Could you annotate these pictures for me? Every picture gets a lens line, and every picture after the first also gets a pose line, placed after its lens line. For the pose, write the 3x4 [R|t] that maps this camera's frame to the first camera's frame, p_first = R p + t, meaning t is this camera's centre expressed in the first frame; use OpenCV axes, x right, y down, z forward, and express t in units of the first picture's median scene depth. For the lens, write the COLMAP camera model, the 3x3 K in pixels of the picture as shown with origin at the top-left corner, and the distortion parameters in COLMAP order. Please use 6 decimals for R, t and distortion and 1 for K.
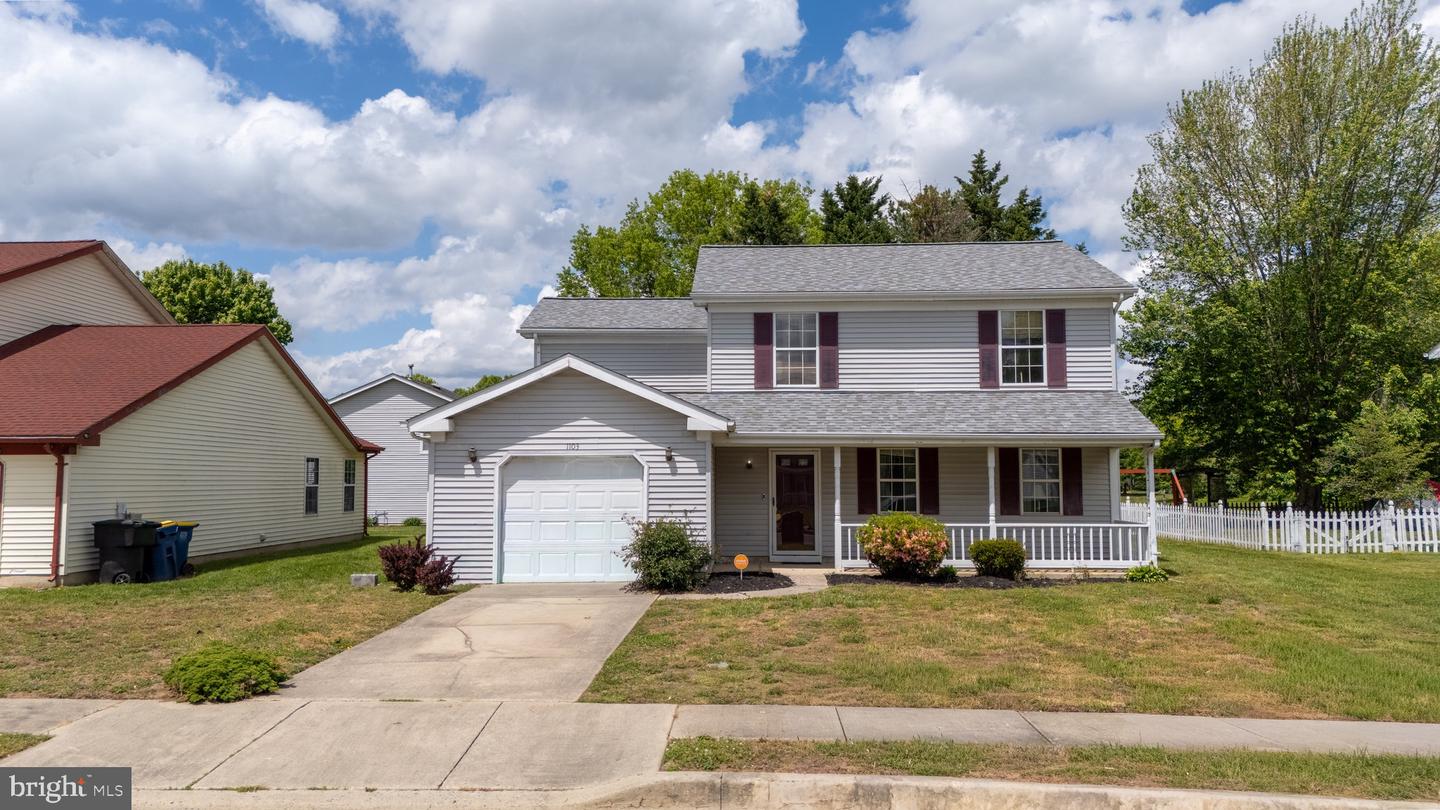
lens RADIAL K [[1065.8, 0, 717.7], [0, 1065.8, 406.6], [0, 0, 1]] dist [0.043535, -0.007687]
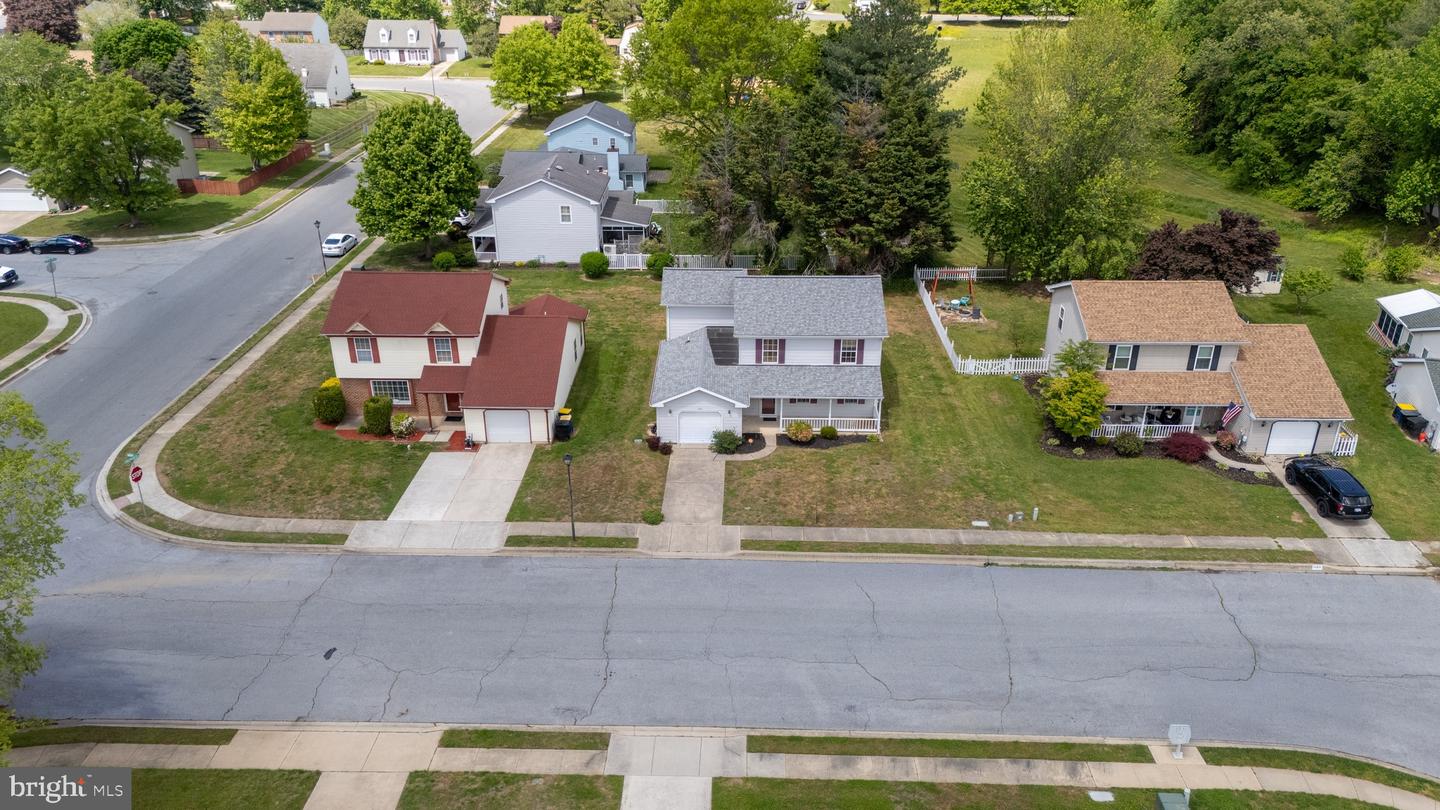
lens RADIAL K [[1065.8, 0, 716.5], [0, 1065.8, 399.3], [0, 0, 1]] dist [0.043535, -0.007687]
pose [[0.999998, 0.001416, 0.001530, -0.075730], [-0.001984, 0.871782, 0.489890, -1.349861], [-0.000640, -0.489892, 0.871783, -1.567160]]
